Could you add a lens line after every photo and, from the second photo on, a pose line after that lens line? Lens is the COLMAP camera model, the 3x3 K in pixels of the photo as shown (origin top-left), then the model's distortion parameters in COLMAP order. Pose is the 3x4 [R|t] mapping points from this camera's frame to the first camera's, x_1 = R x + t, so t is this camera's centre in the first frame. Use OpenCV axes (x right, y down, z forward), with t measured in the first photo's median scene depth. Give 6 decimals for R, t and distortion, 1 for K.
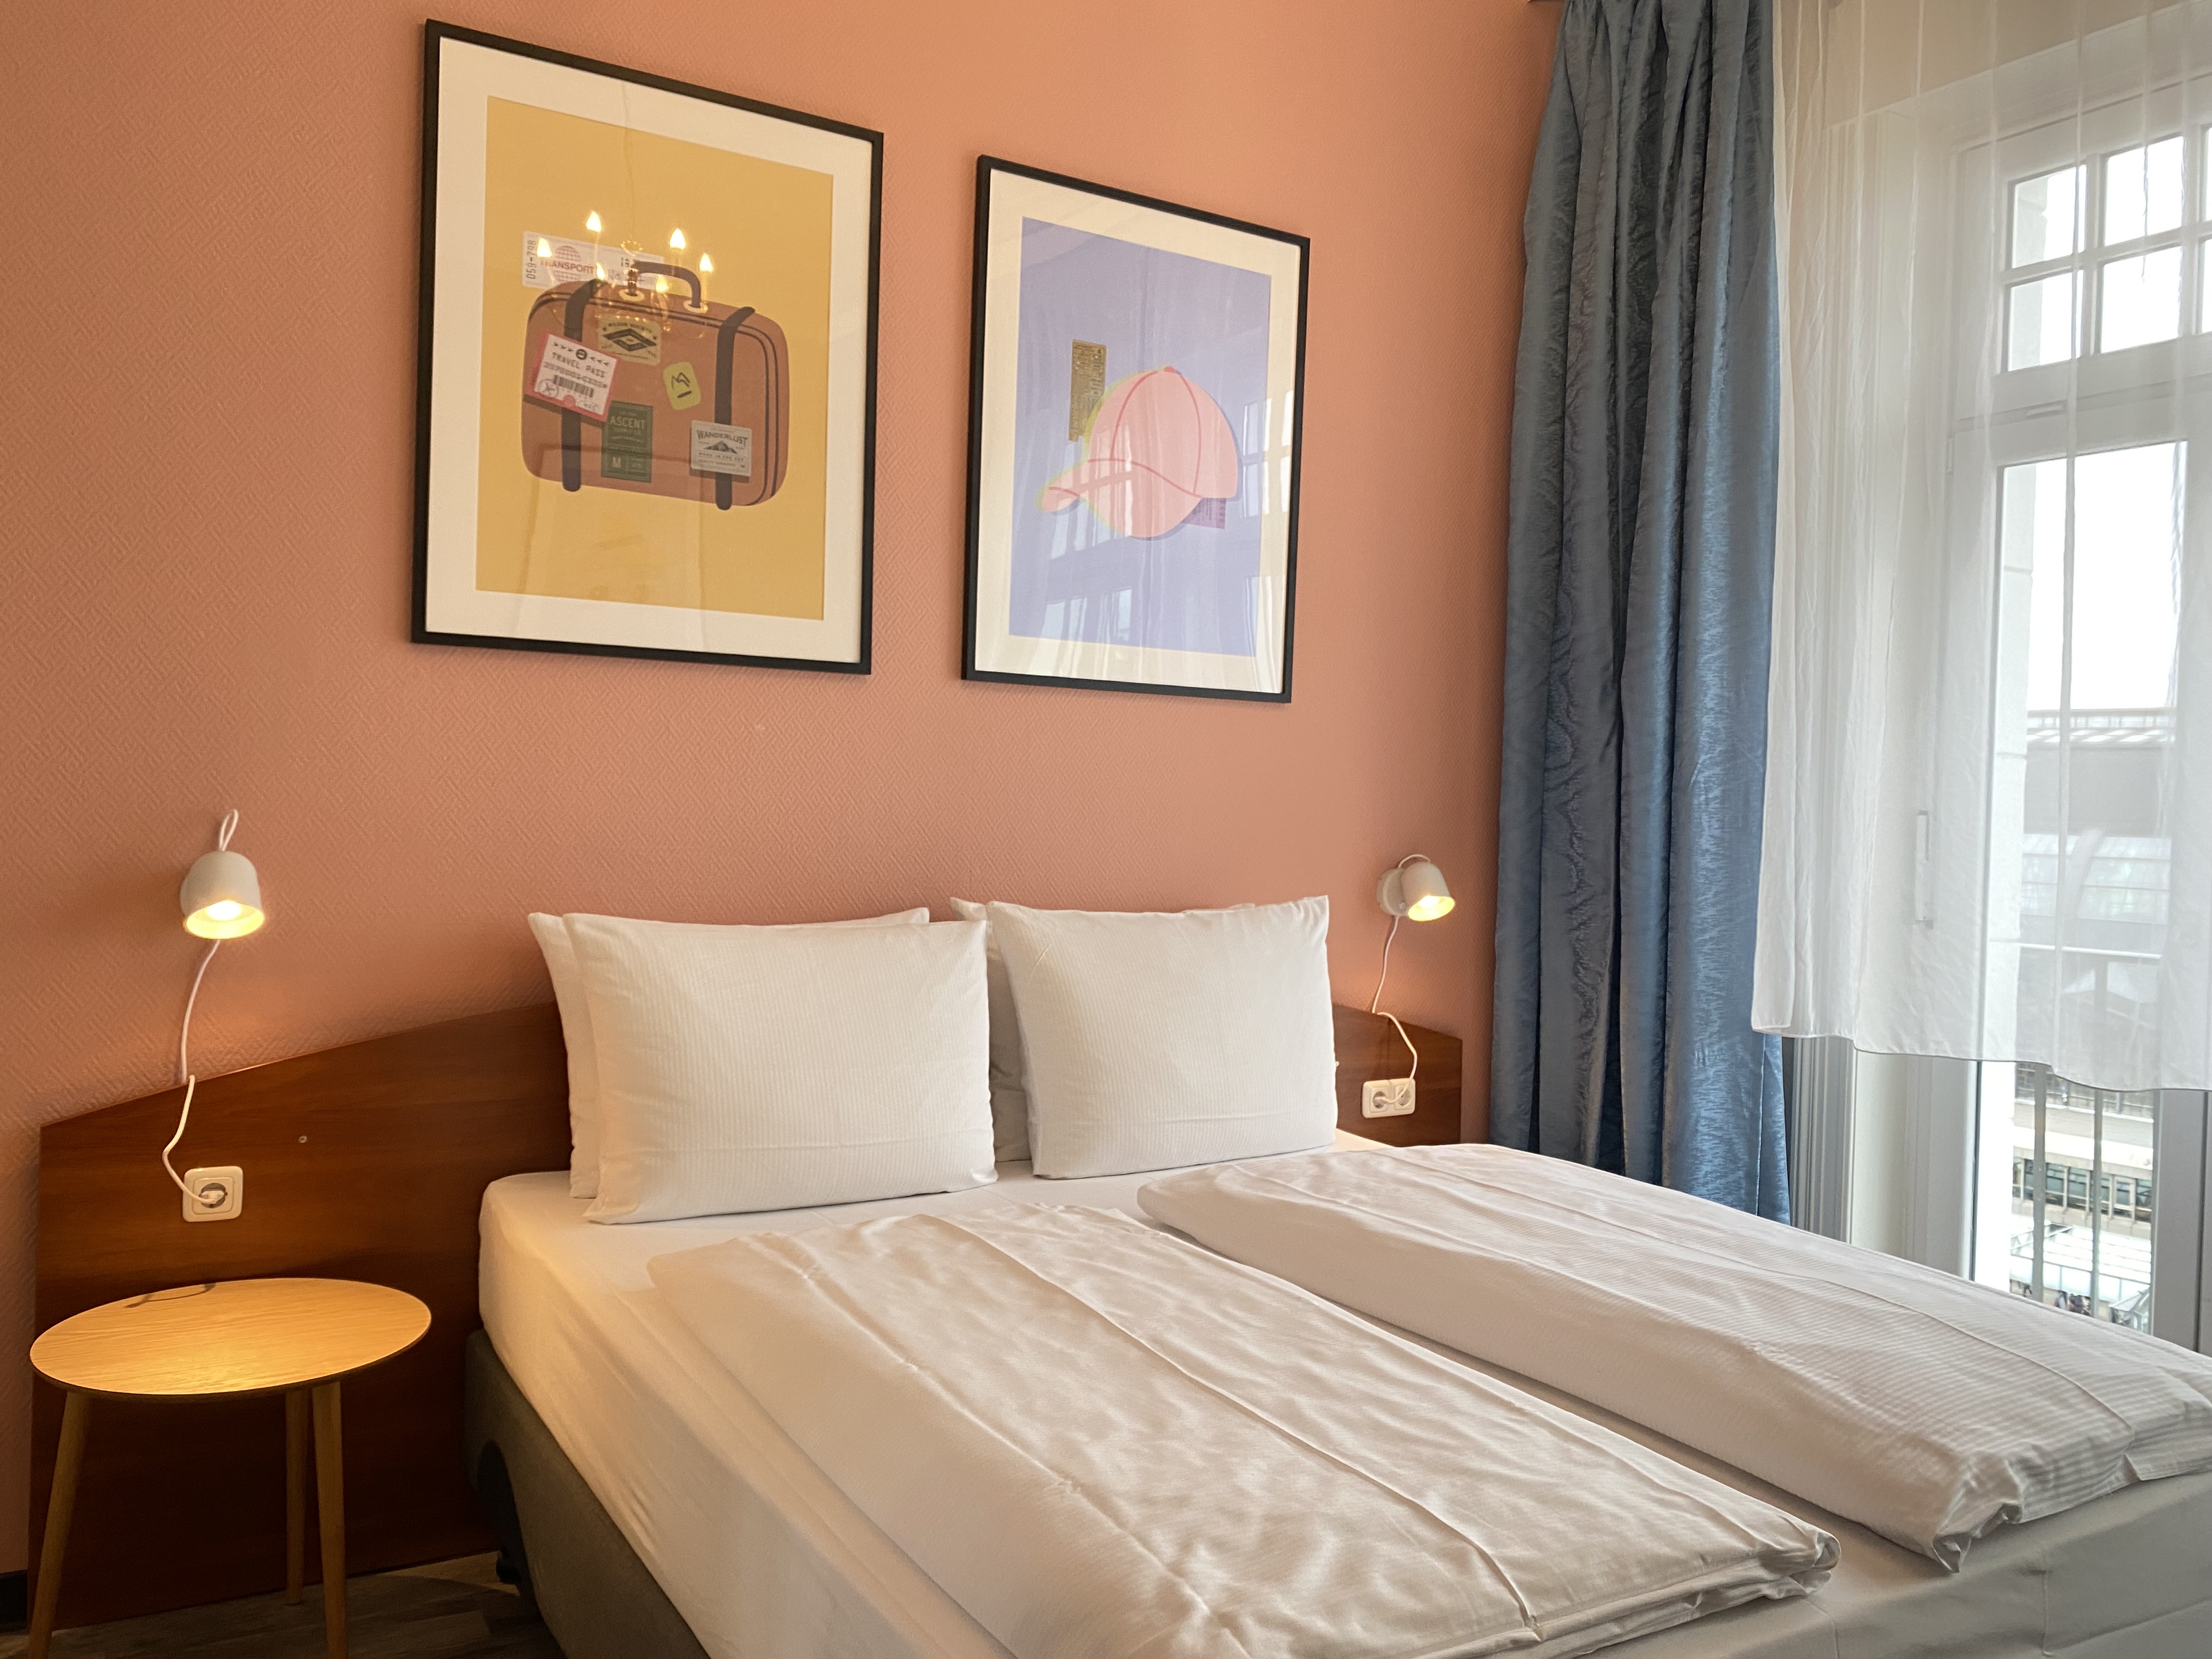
lens RADIAL K [[1688.3, 0, 1089.3], [0, 1688.3, 819.3], [0, 0, 1]] dist [0.042989, -0.056751]
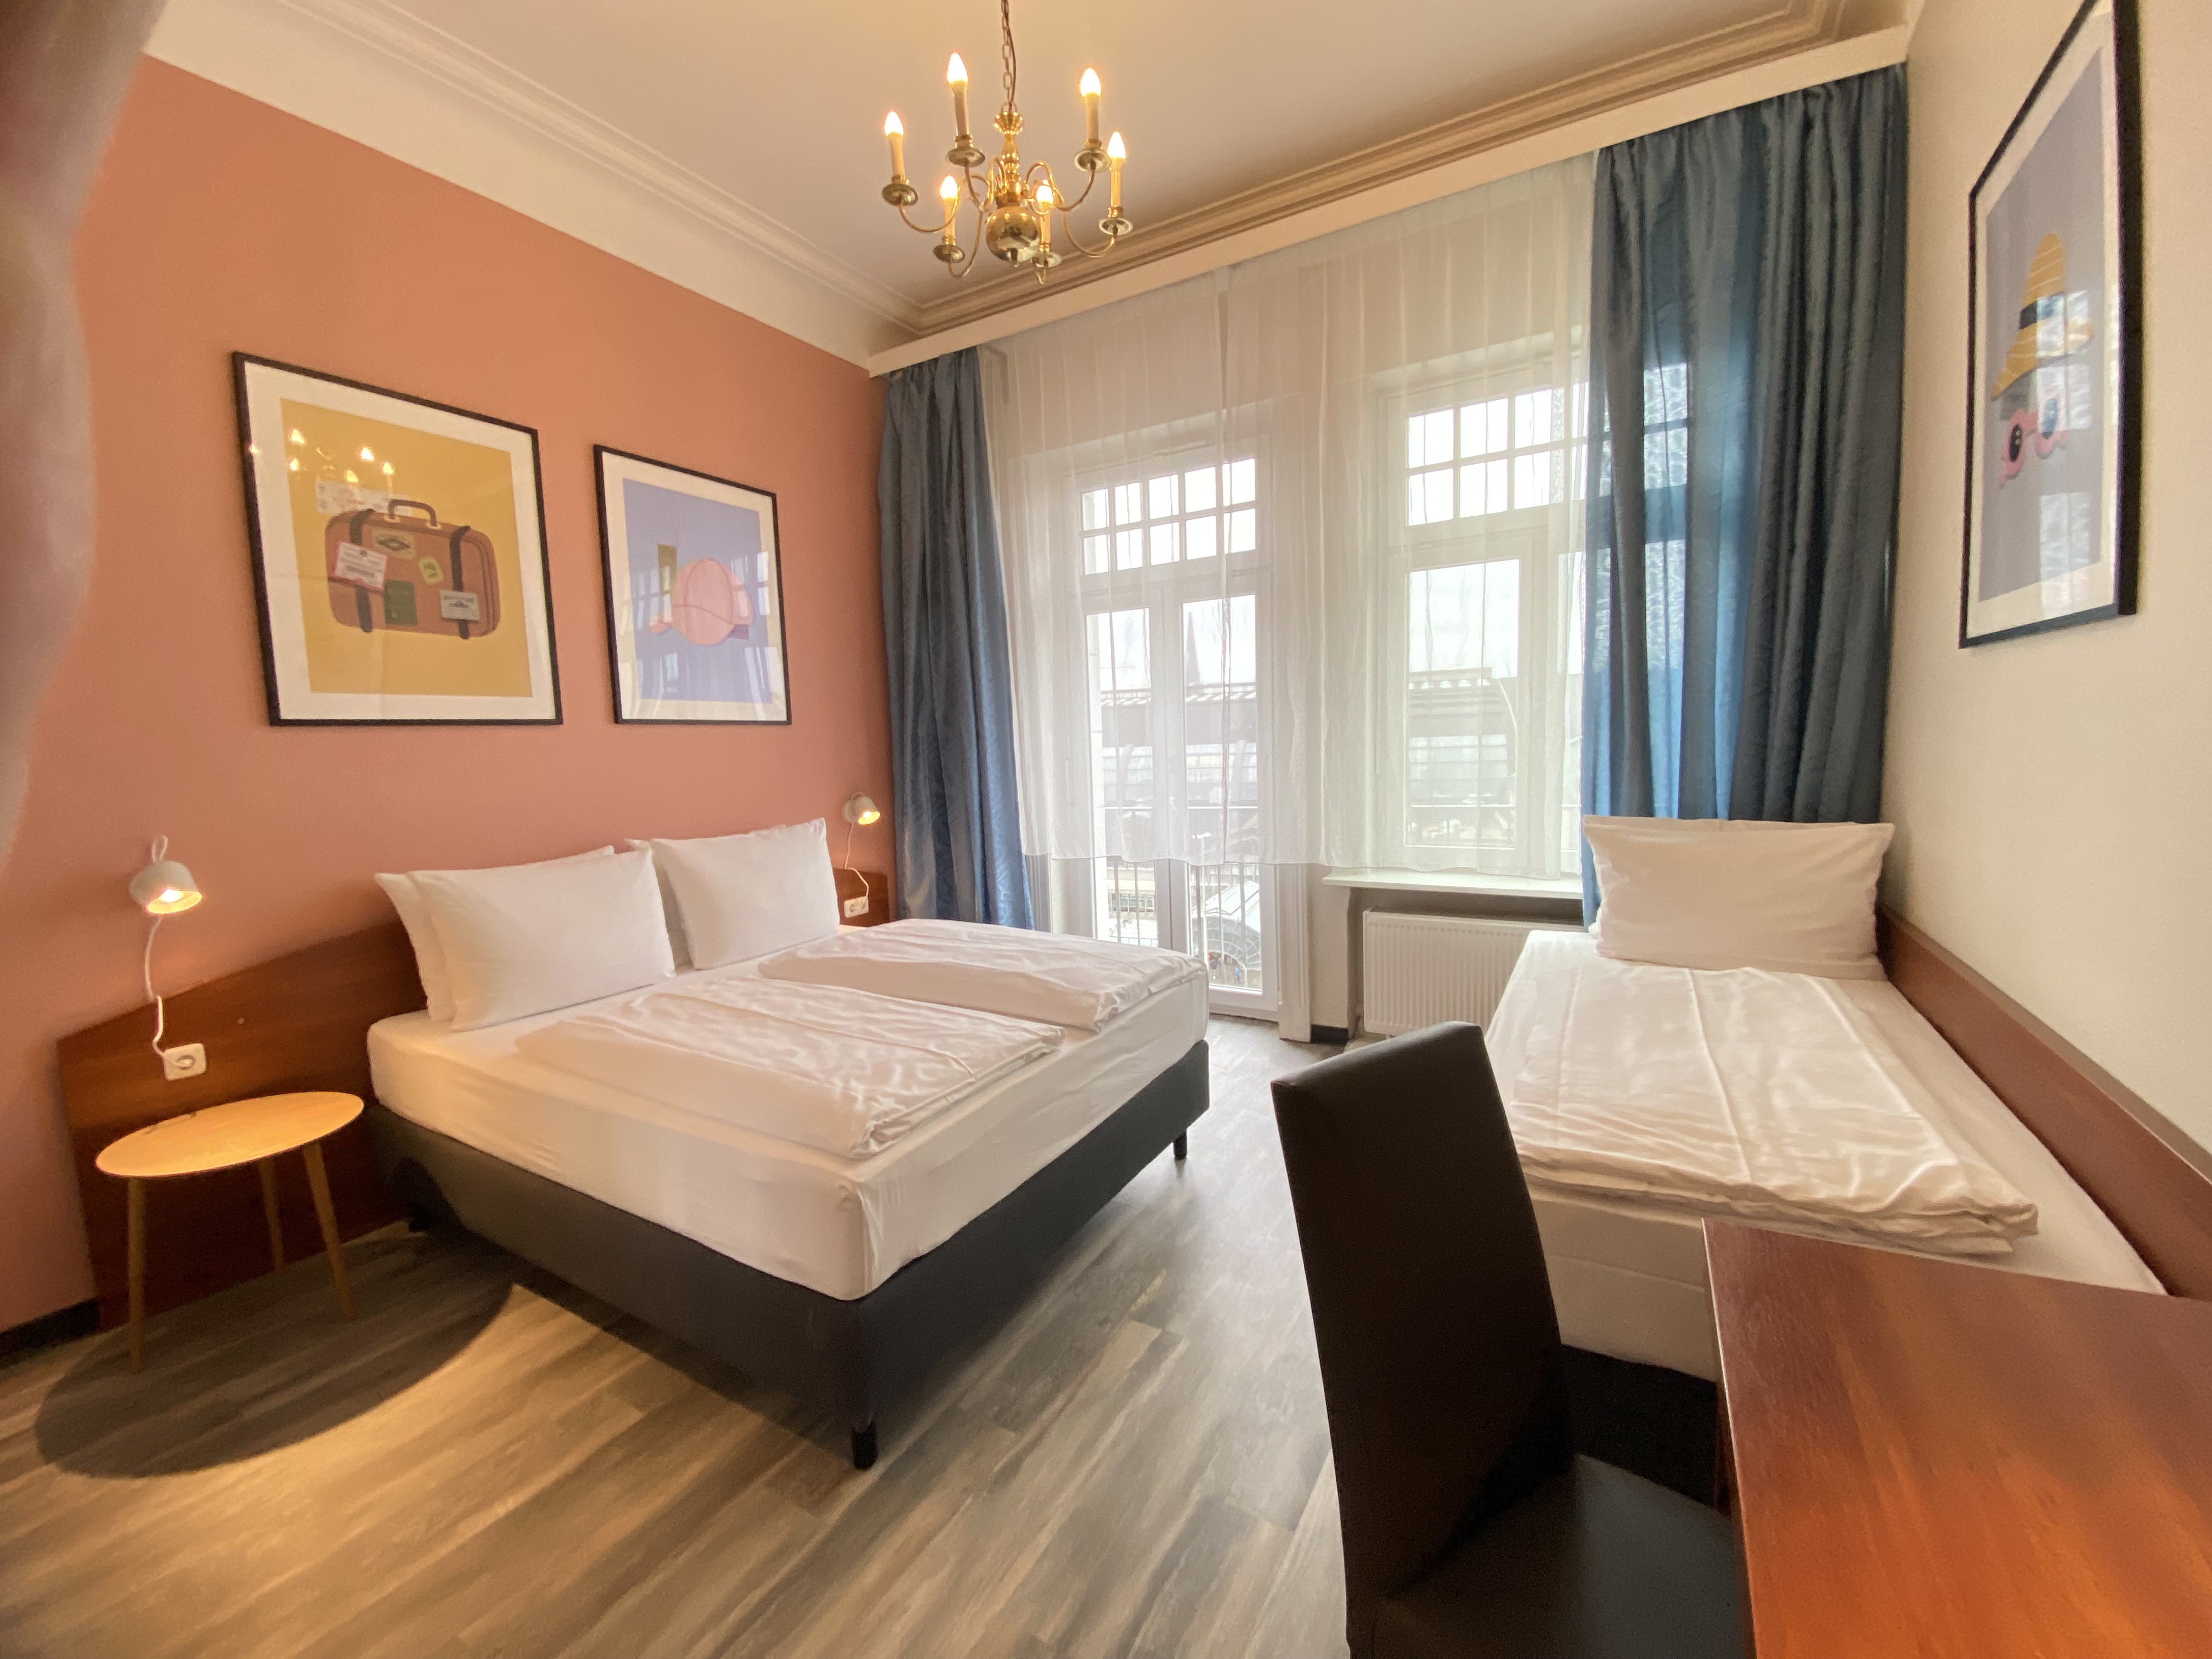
lens RADIAL K [[891.7, 0, 1091.8], [0, 891.7, 829.0], [0, 0, 1]] dist [0.027496, -0.024266]
pose [[0.879652, -0.105297, 0.463816, -0.095838], [0.066648, 0.992853, 0.098999, -0.033144], [-0.470926, -0.056172, 0.880383, -0.173167]]
